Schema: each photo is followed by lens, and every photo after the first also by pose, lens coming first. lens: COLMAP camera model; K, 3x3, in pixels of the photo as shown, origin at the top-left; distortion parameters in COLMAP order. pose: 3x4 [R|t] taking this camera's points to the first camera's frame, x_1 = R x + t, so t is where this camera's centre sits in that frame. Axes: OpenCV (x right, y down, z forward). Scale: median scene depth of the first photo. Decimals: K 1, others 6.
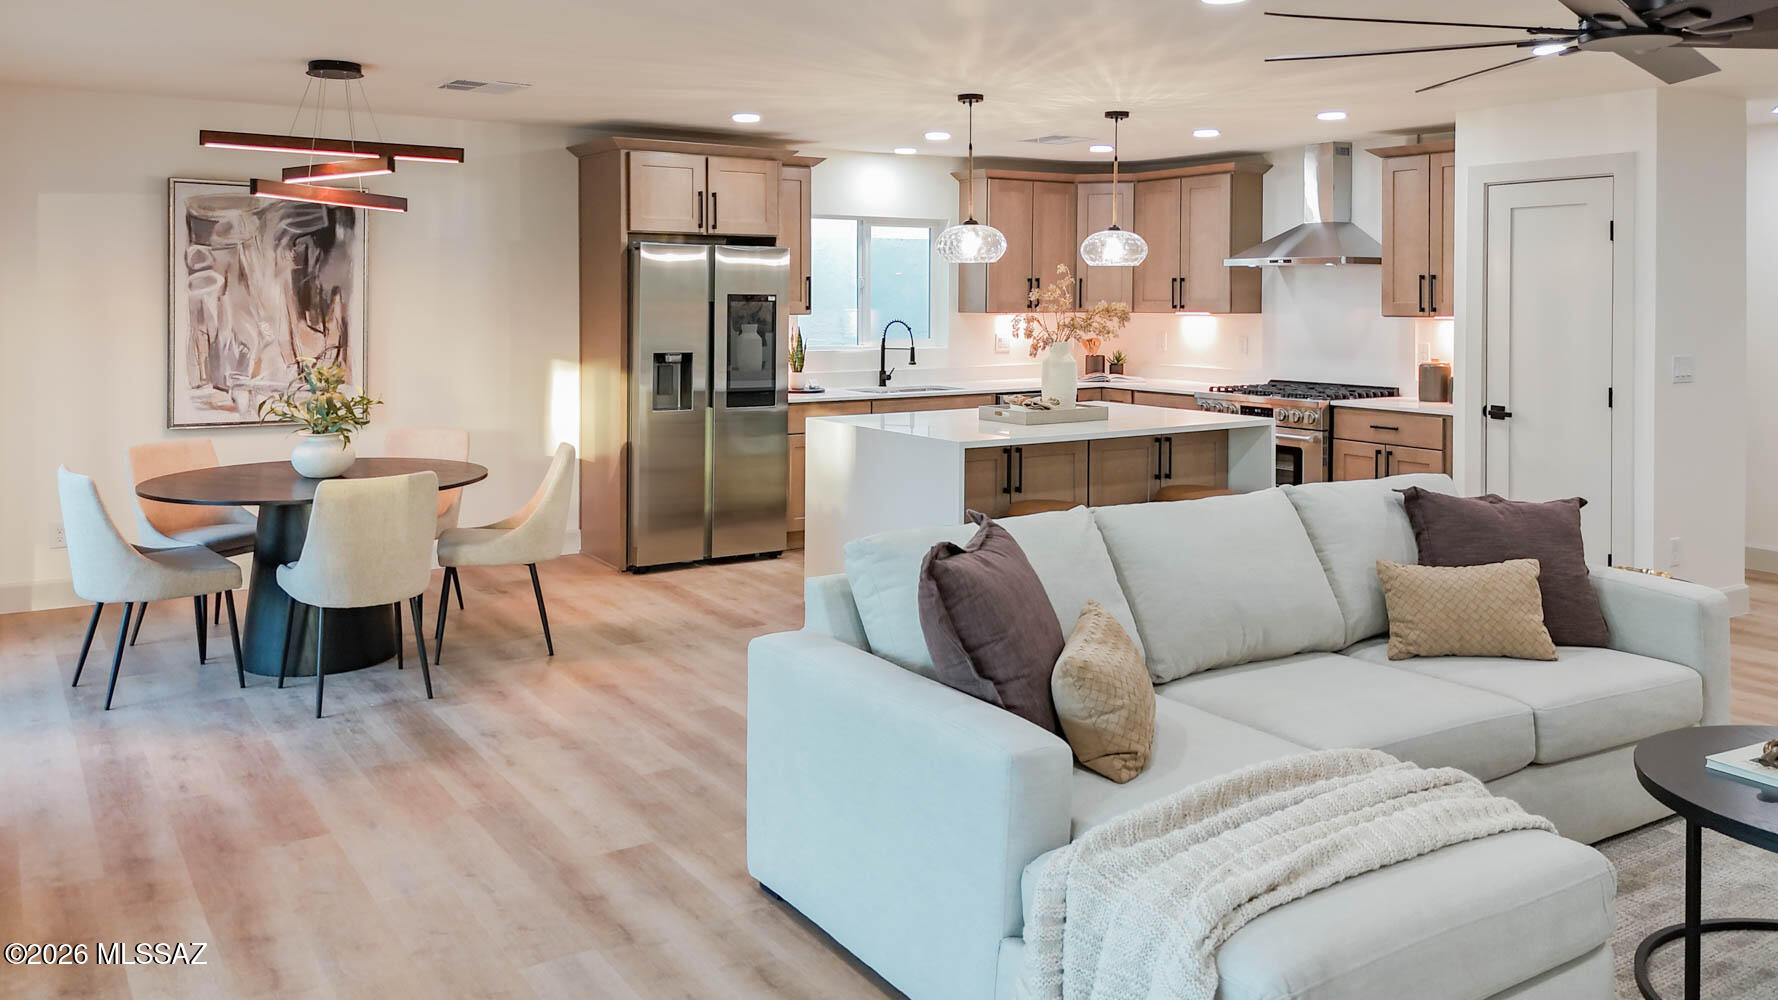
lens RADIAL K [[1355.0, 0, 882.2], [0, 1355.0, 363.9], [0, 0, 1]] dist [0.048335, -0.080260]
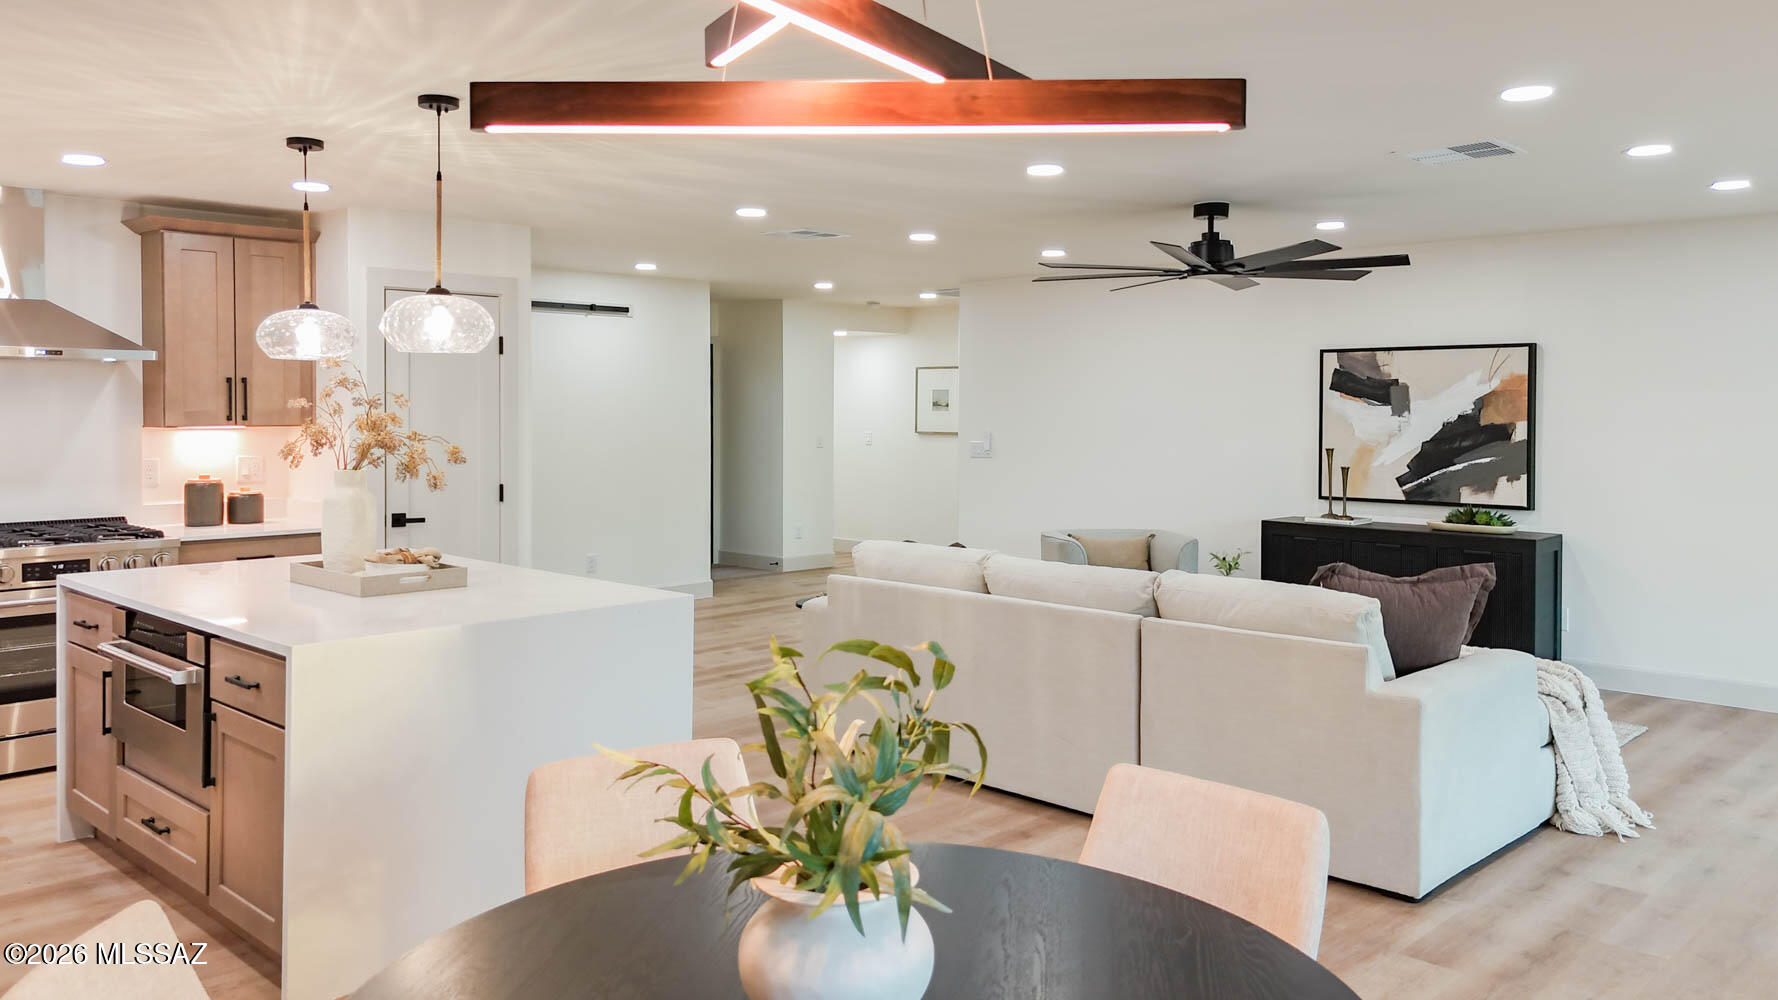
lens RADIAL K [[1318.7, 0, 889.0], [0, 1318.7, 462.8], [0, 0, 1]] dist [0.089141, -0.108362]
pose [[-0.212830, -0.043184, 0.976134, -0.561519], [0.044716, 0.997546, 0.053881, -0.041923], [-0.976065, 0.055116, -0.210377, 0.843258]]
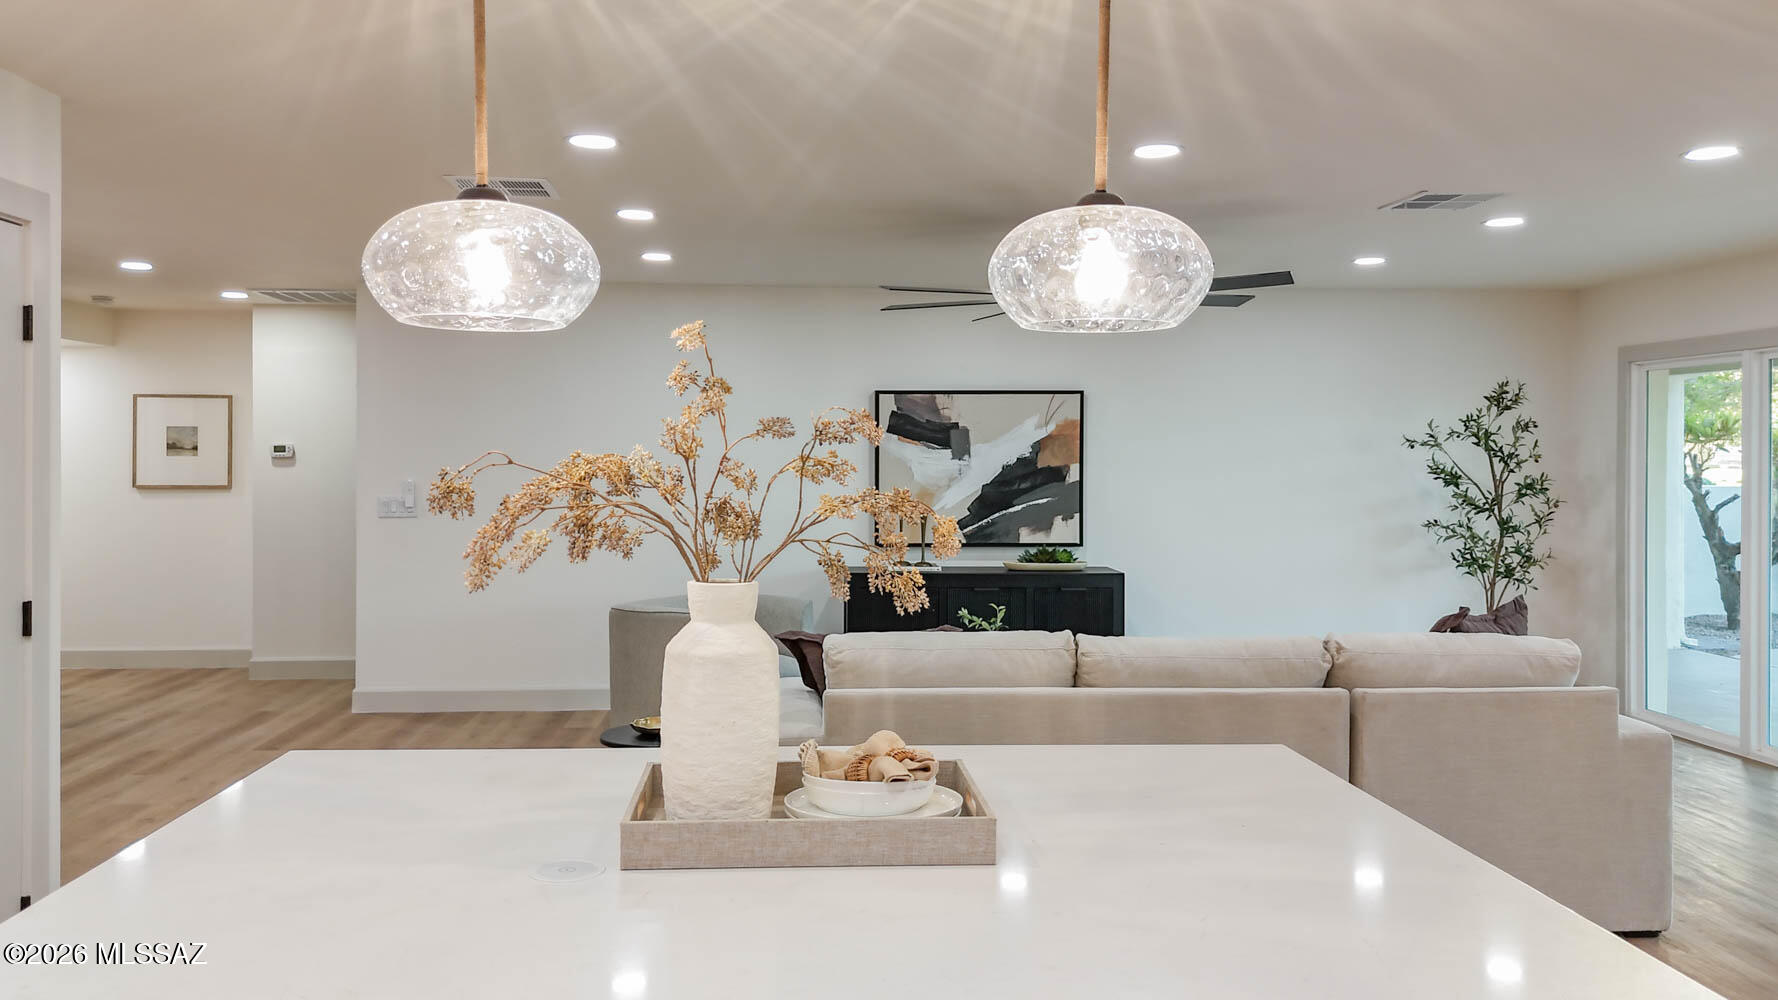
lens RADIAL K [[1318.7, 0, 889.0], [0, 1318.7, 462.8], [0, 0, 1]] dist [0.089141, -0.108362]
pose [[-0.855784, -0.004001, 0.517318, -0.065545], [0.023773, 0.998610, 0.047050, -0.052669], [-0.516787, 0.052562, -0.854499, 1.175688]]
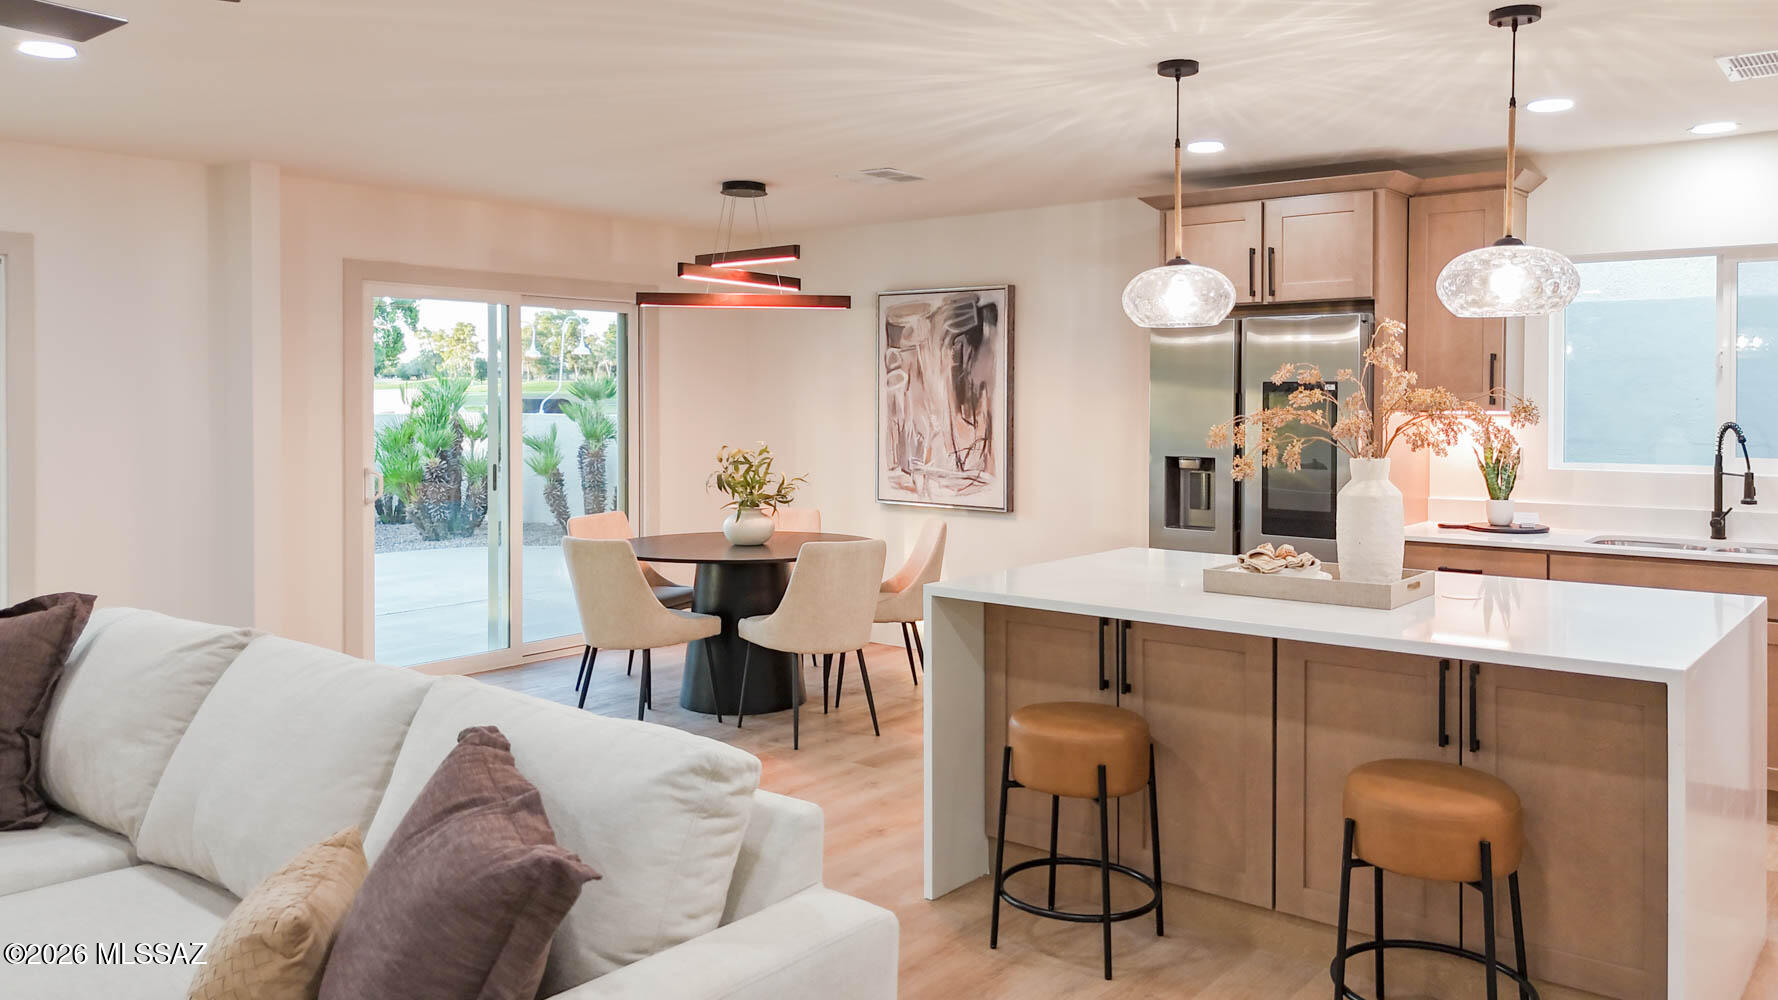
lens RADIAL K [[1361.4, 0, 880.1], [0, 1361.4, 430.4], [0, 0, 1]] dist [0.074507, -0.123207]
pose [[0.286455, 0.018433, -0.957916, 0.586317], [-0.045839, 0.998934, 0.005515, -0.021236], [0.956996, 0.042330, 0.286995, 0.625346]]
